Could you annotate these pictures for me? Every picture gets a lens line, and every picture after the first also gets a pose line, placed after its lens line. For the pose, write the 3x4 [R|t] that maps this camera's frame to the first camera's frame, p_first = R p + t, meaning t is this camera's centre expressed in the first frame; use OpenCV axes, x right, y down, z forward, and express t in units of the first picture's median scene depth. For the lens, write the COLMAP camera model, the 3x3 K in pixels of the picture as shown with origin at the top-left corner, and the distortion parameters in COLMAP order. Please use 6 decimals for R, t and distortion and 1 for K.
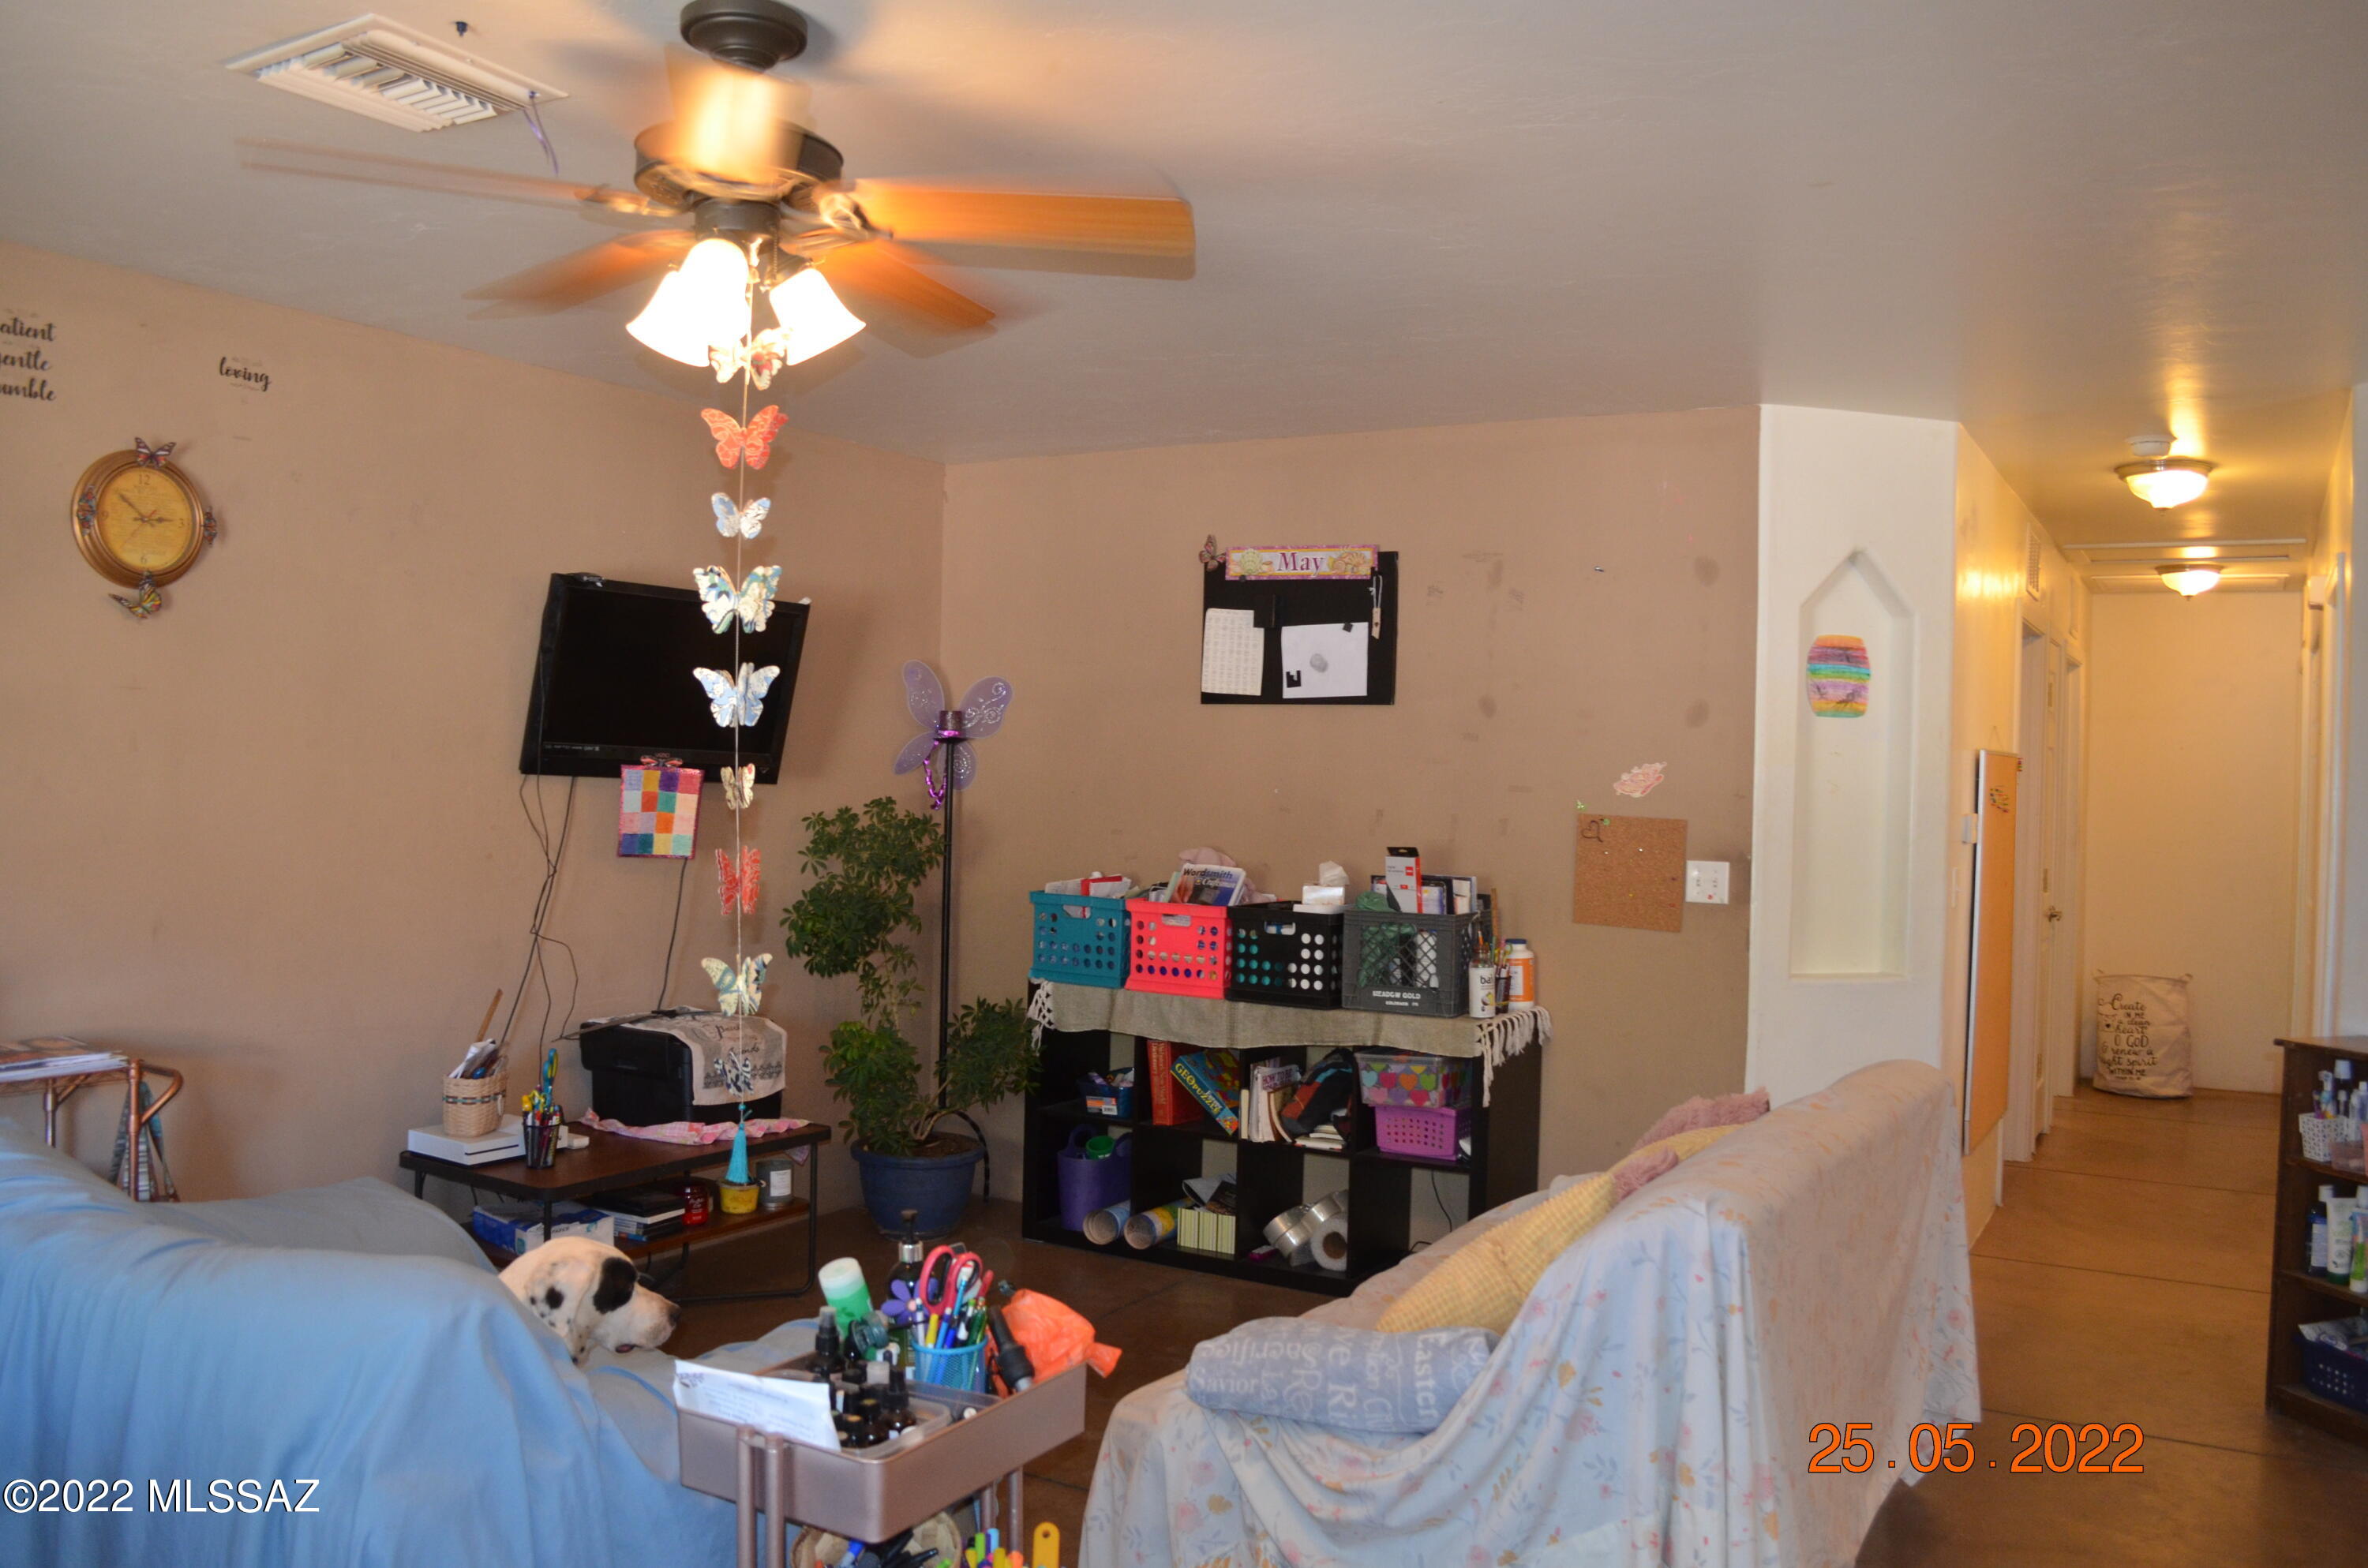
lens RADIAL K [[1856.3, 0, 1184.0], [0, 1856.3, 784.0], [0, 0, 1]] dist [-0.083162, 0.008298]
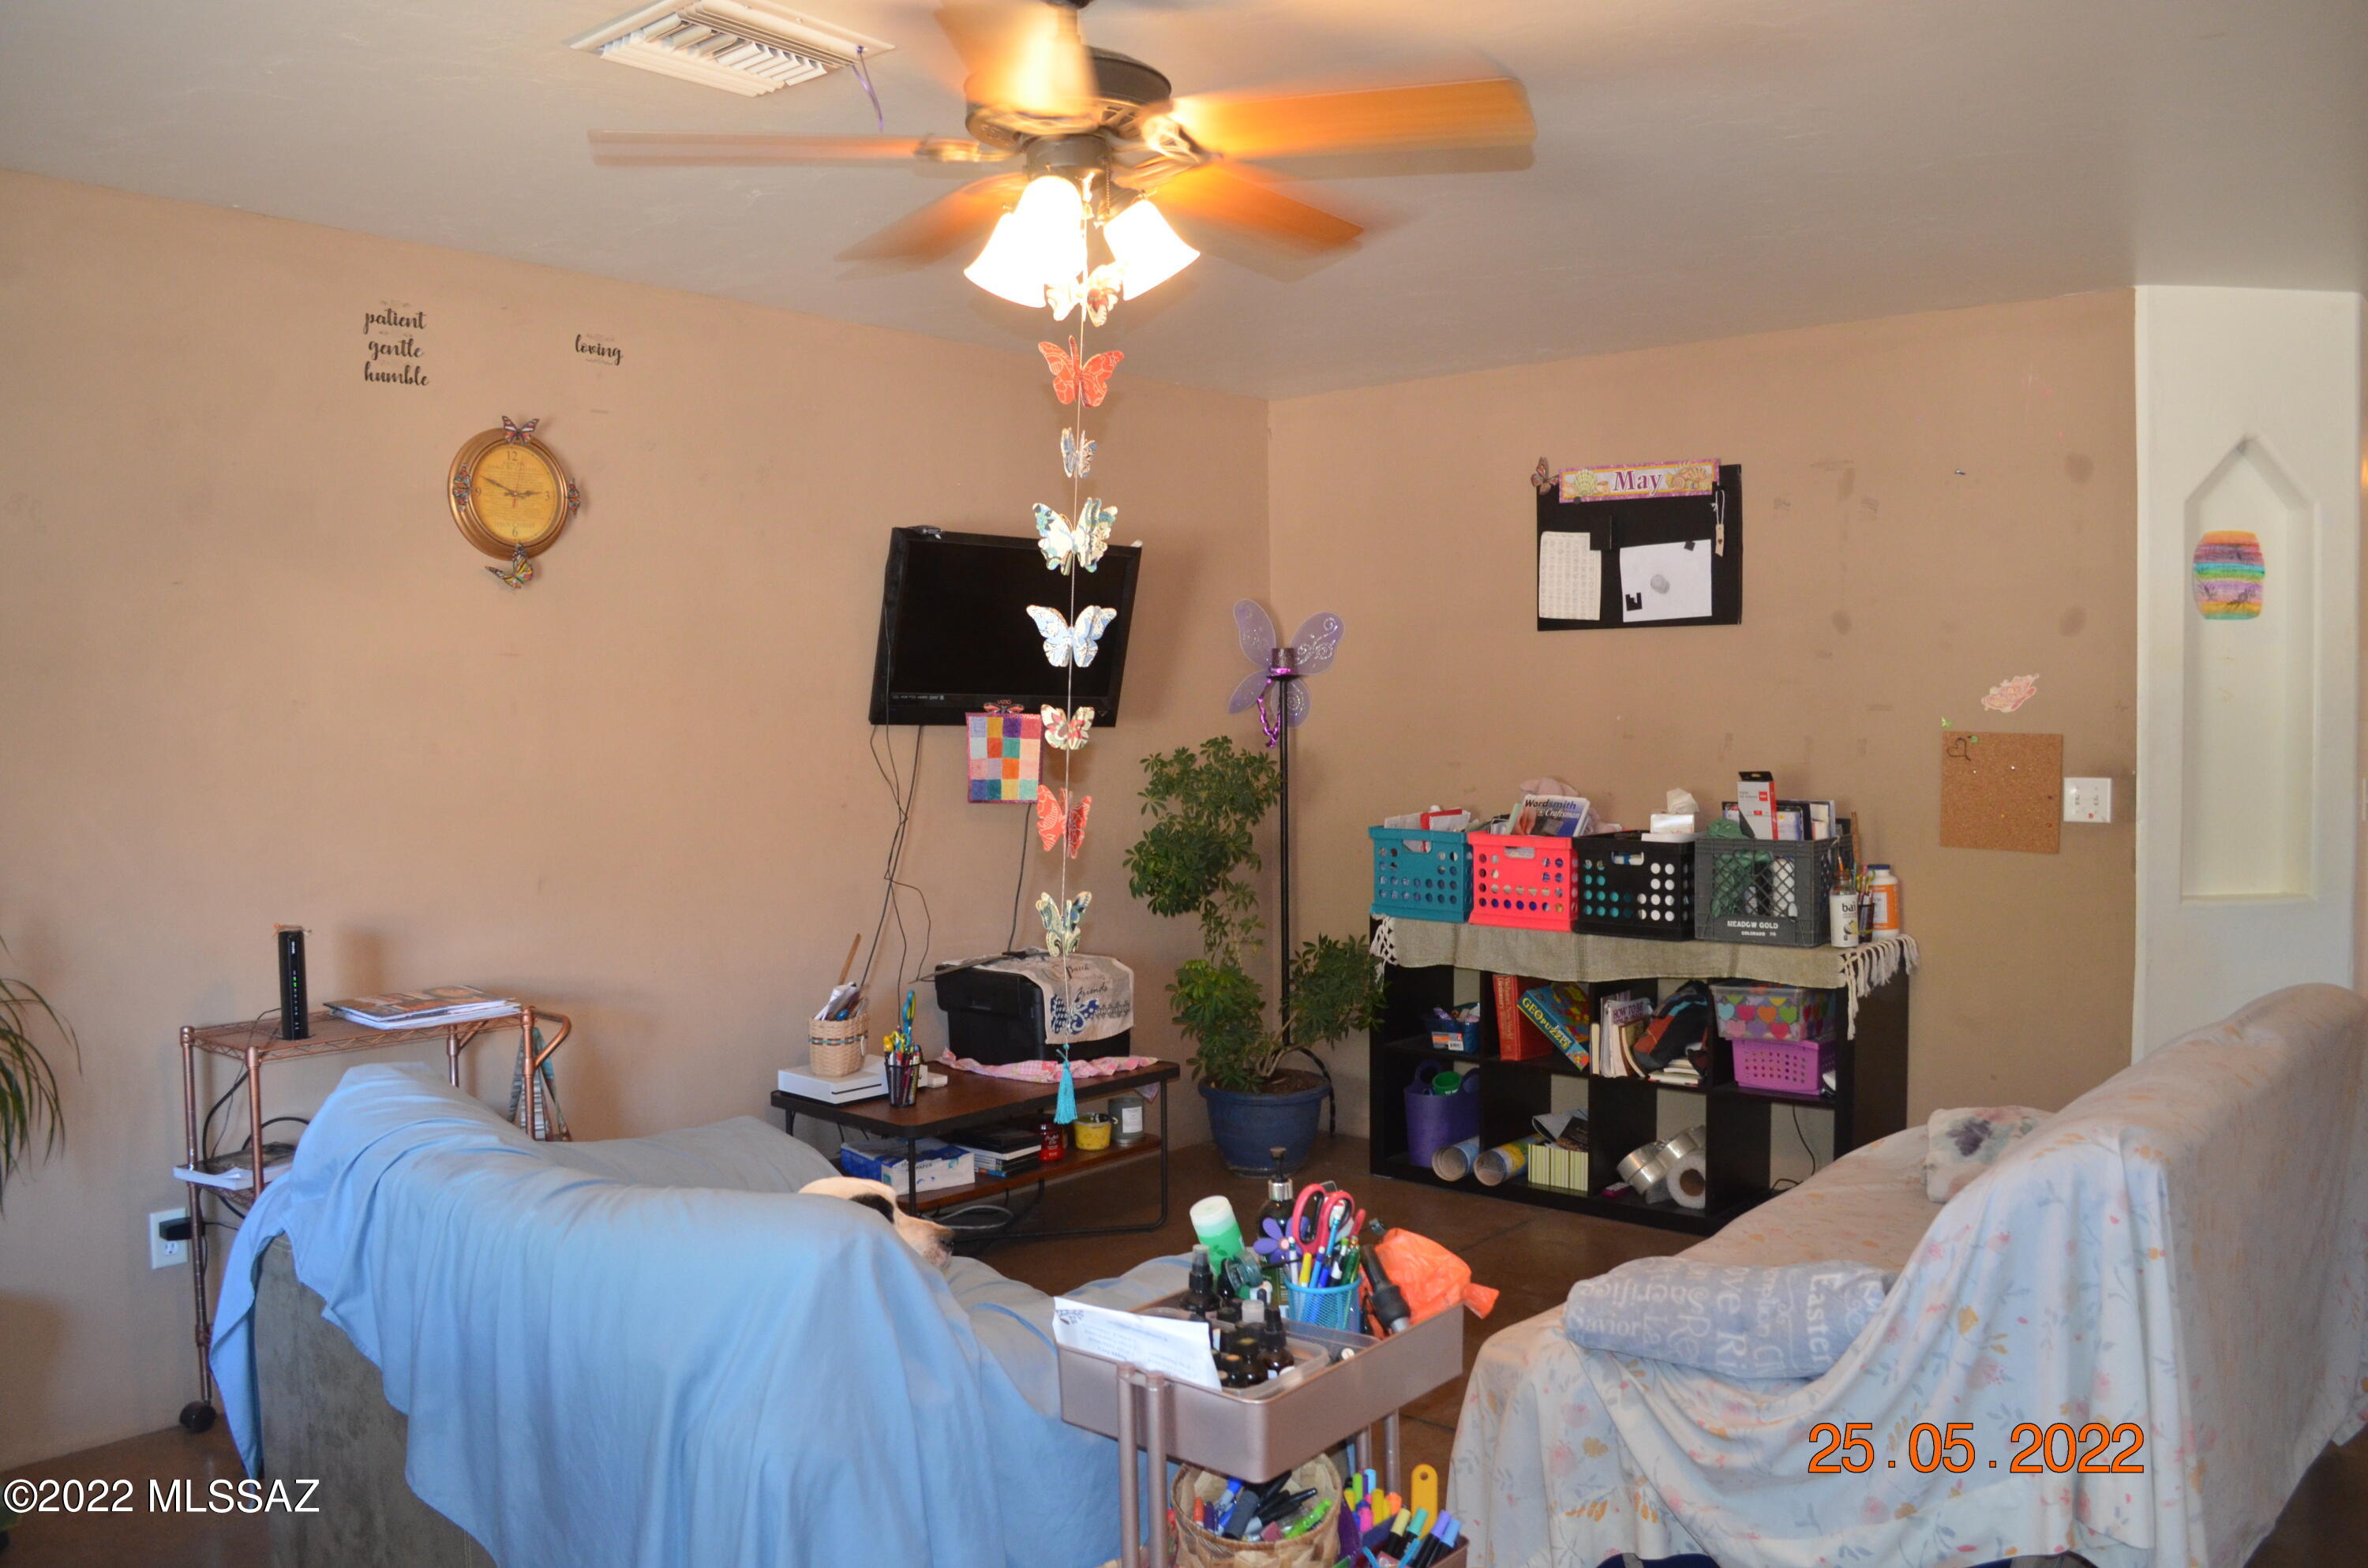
lens RADIAL K [[1848.4, 0, 1184.0], [0, 1848.4, 784.0], [0, 0, 1]] dist [-0.084749, -0.002109]
pose [[0.984621, -0.027069, -0.172593, -0.011658], [0.032762, 0.999006, 0.030218, 0.002365], [0.171604, -0.035408, 0.984530, 0.013461]]
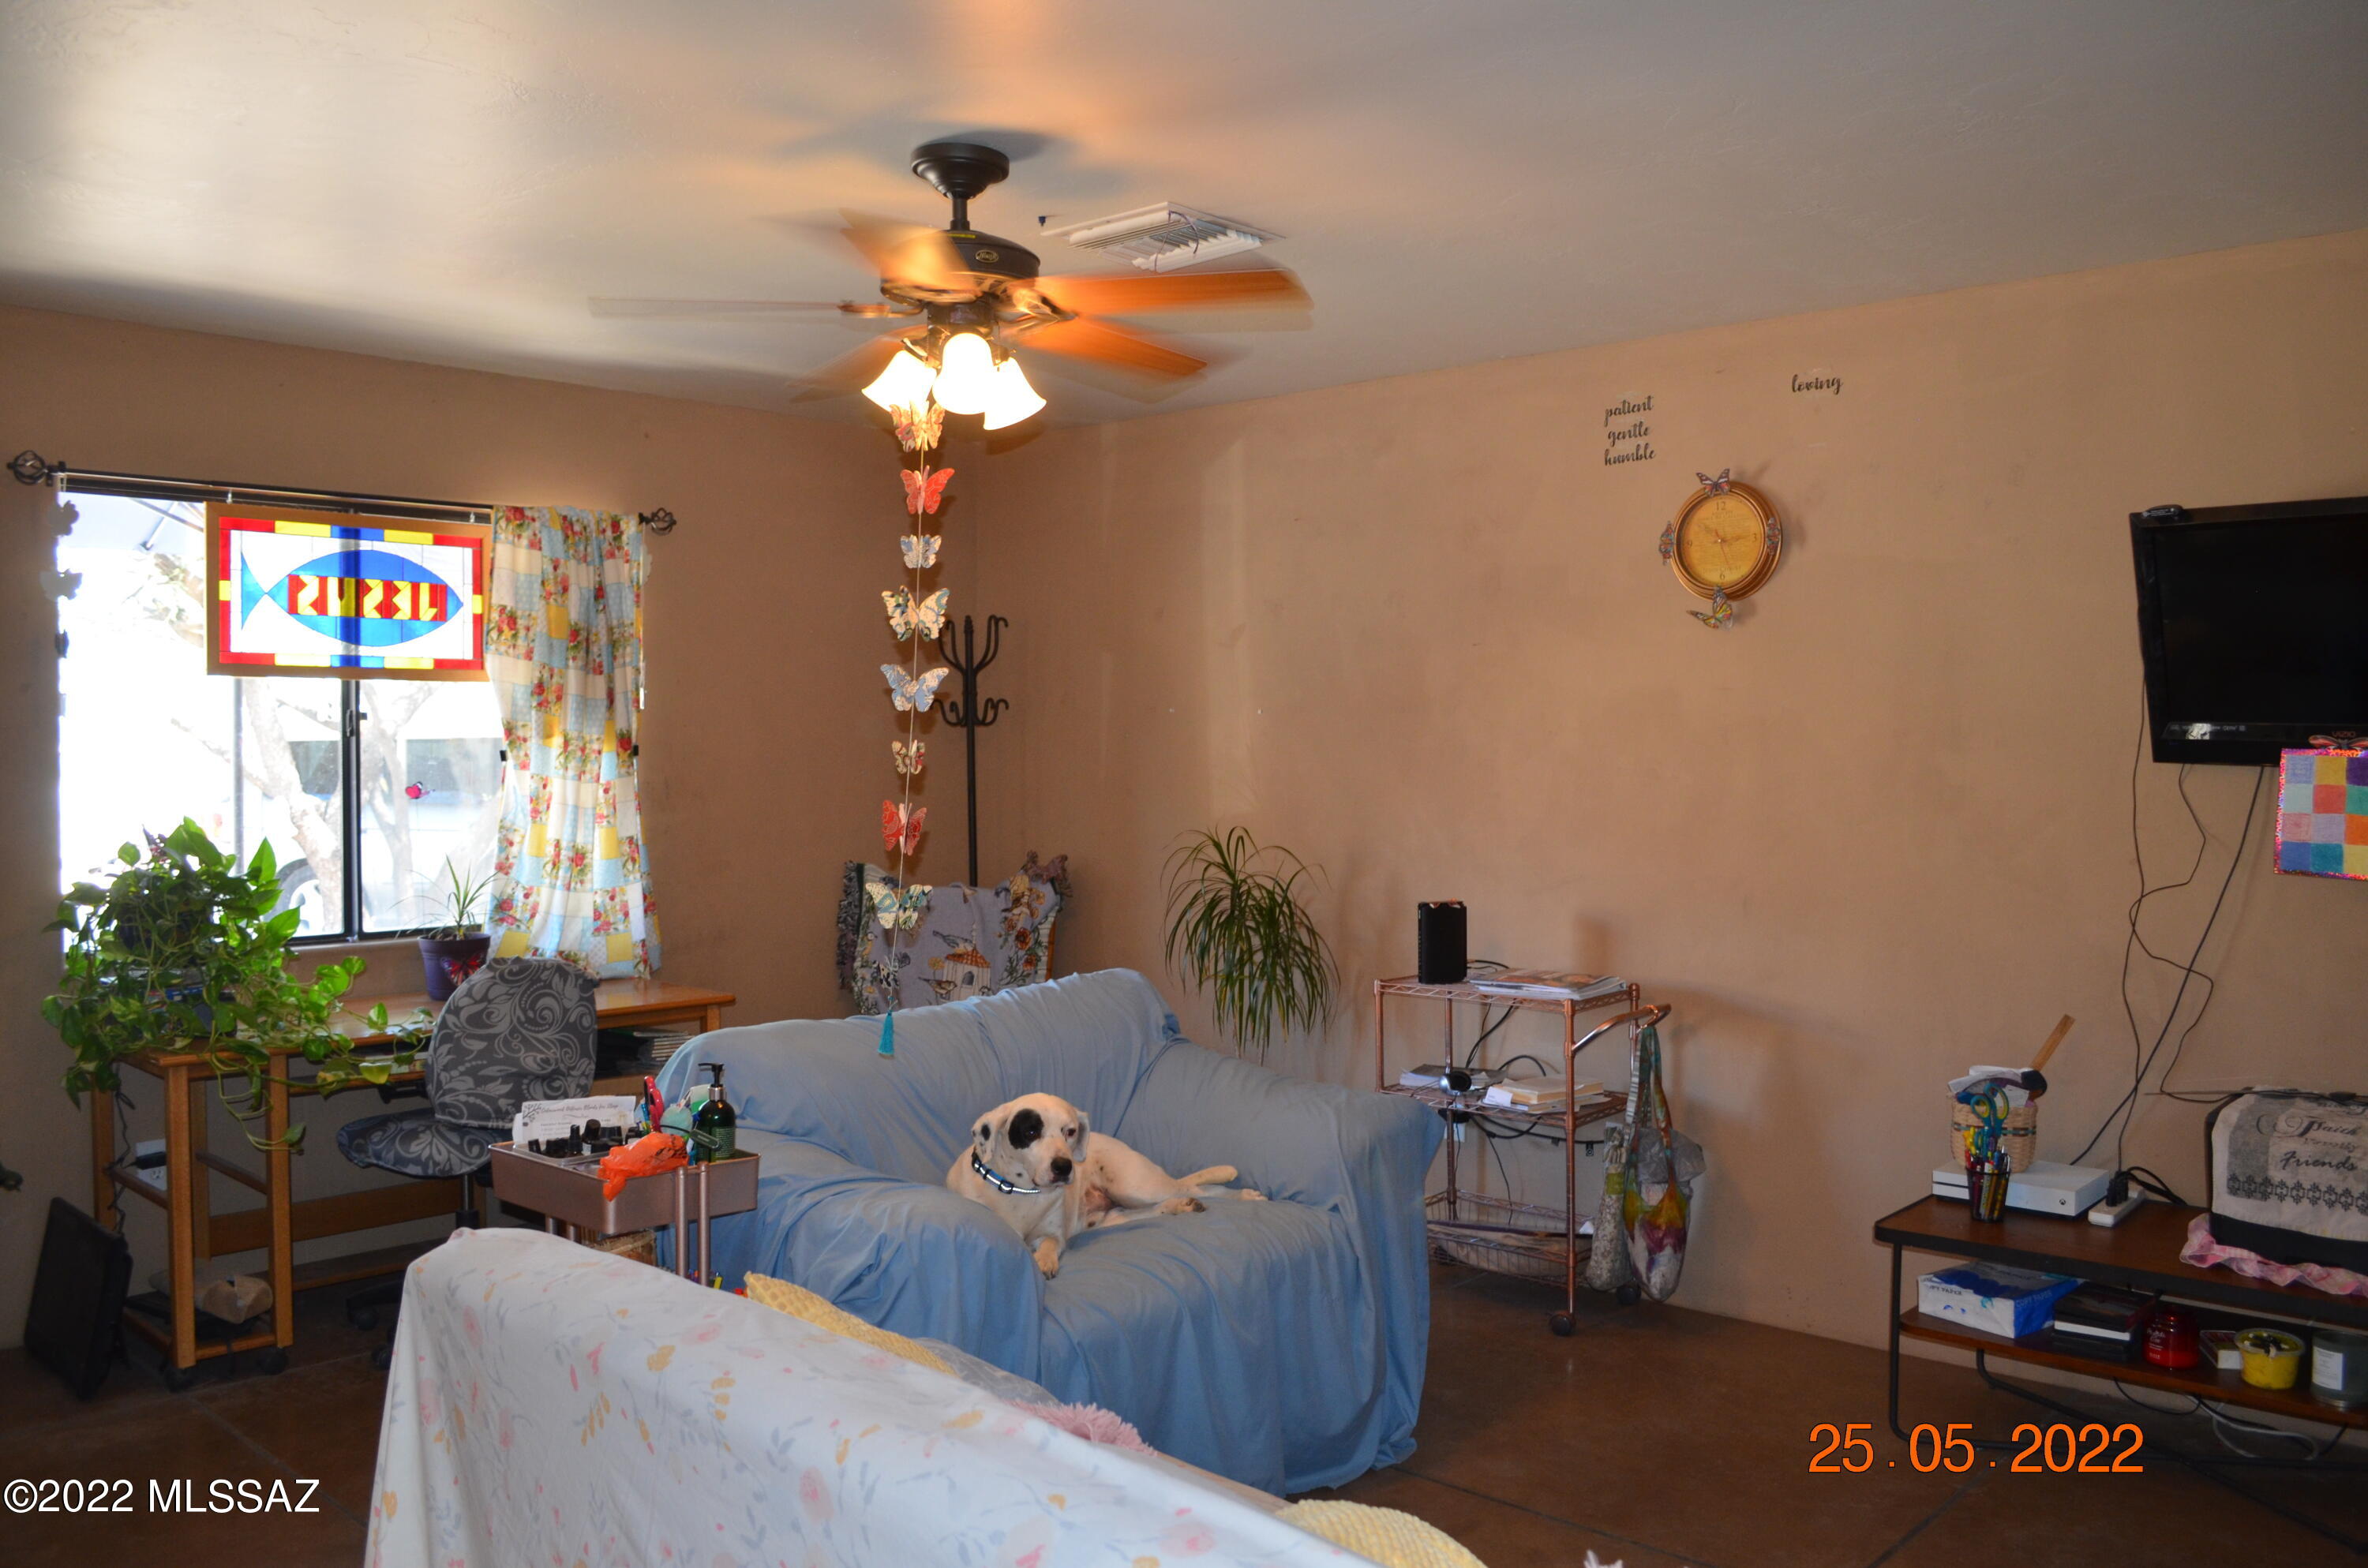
lens RADIAL K [[1856.3, 0, 1184.0], [0, 1856.3, 784.0], [0, 0, 1]] dist [-0.083162, 0.008298]
pose [[-0.206122, -0.007373, -0.978498, 0.540258], [-0.013533, 0.999897, -0.004683, 0.014344], [0.978433, 0.012277, -0.206201, 0.780206]]
